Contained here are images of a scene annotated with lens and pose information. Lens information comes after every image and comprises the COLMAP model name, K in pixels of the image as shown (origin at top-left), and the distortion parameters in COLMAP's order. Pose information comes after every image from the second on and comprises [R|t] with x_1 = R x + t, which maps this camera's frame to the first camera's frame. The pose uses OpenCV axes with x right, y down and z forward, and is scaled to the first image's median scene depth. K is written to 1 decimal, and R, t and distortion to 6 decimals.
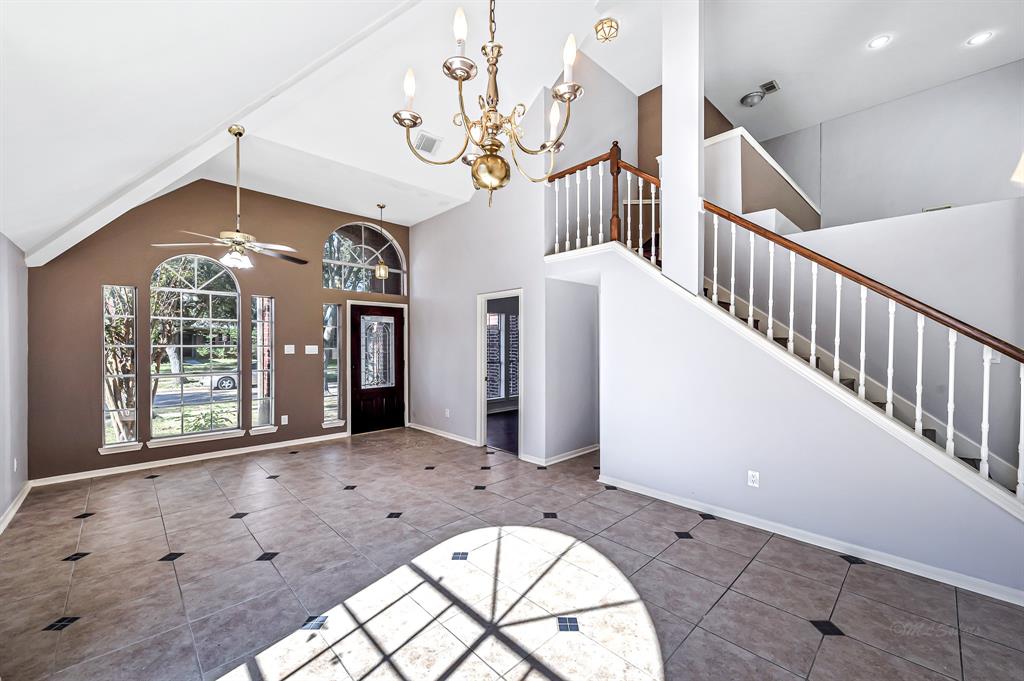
lens RADIAL K [[402.5, 0, 516.7], [0, 402.5, 341.4], [0, 0, 1]] dist [0.008310, -0.000944]
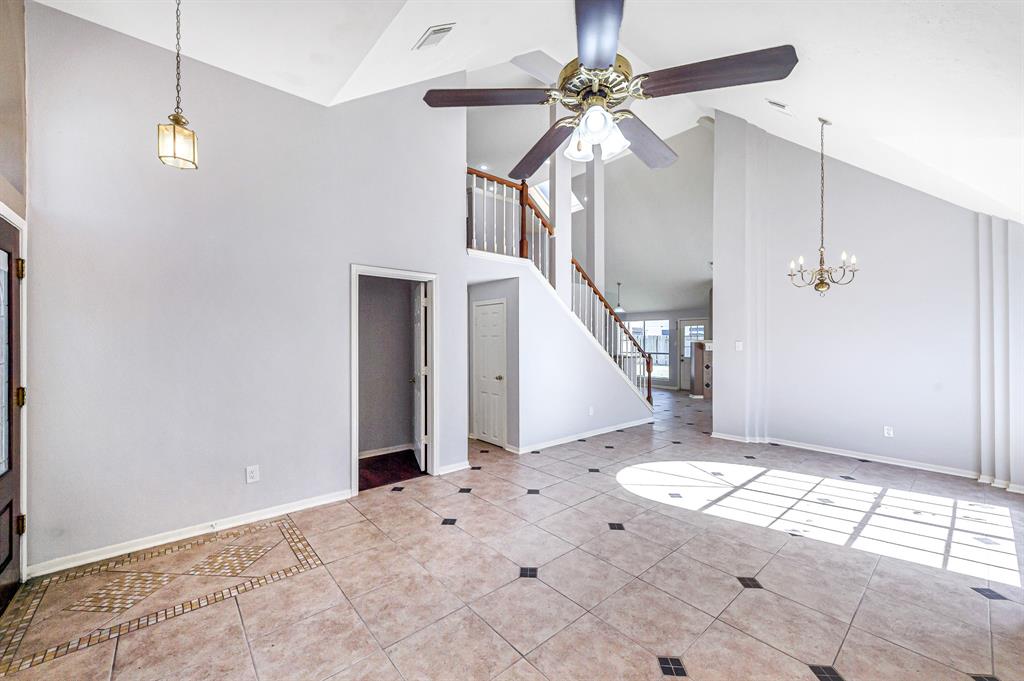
lens RADIAL K [[394.9, 0, 509.4], [0, 394.9, 341.9], [0, 0, 1]] dist [0.005561, -0.000233]
pose [[0.071274, -0.005148, 0.997444, -1.094418], [-0.006448, 0.999963, 0.005622, 0.004288], [-0.997436, -0.006832, 0.071238, 1.059700]]
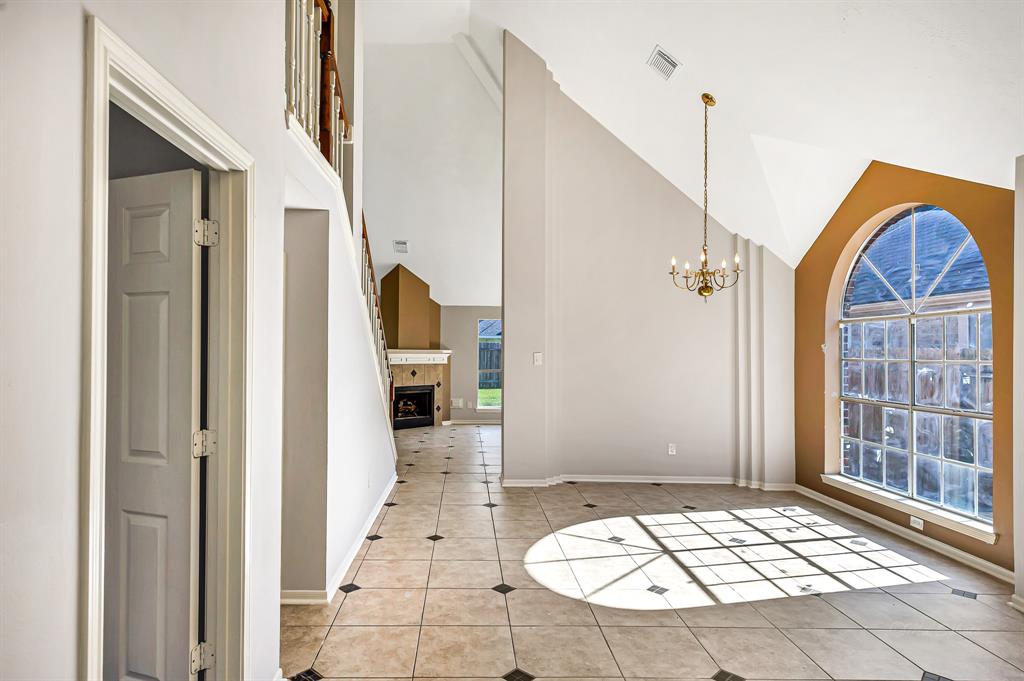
lens RADIAL K [[573.5, 0, 455.4], [0, 573.5, 343.6], [0, 0, 1]] dist [0.000496, -0.000890]
pose [[-0.705547, 0.002122, 0.708660, -0.522599], [-0.012416, 0.999805, -0.015354, 0.008389], [-0.708554, -0.019632, -0.705383, 1.602259]]
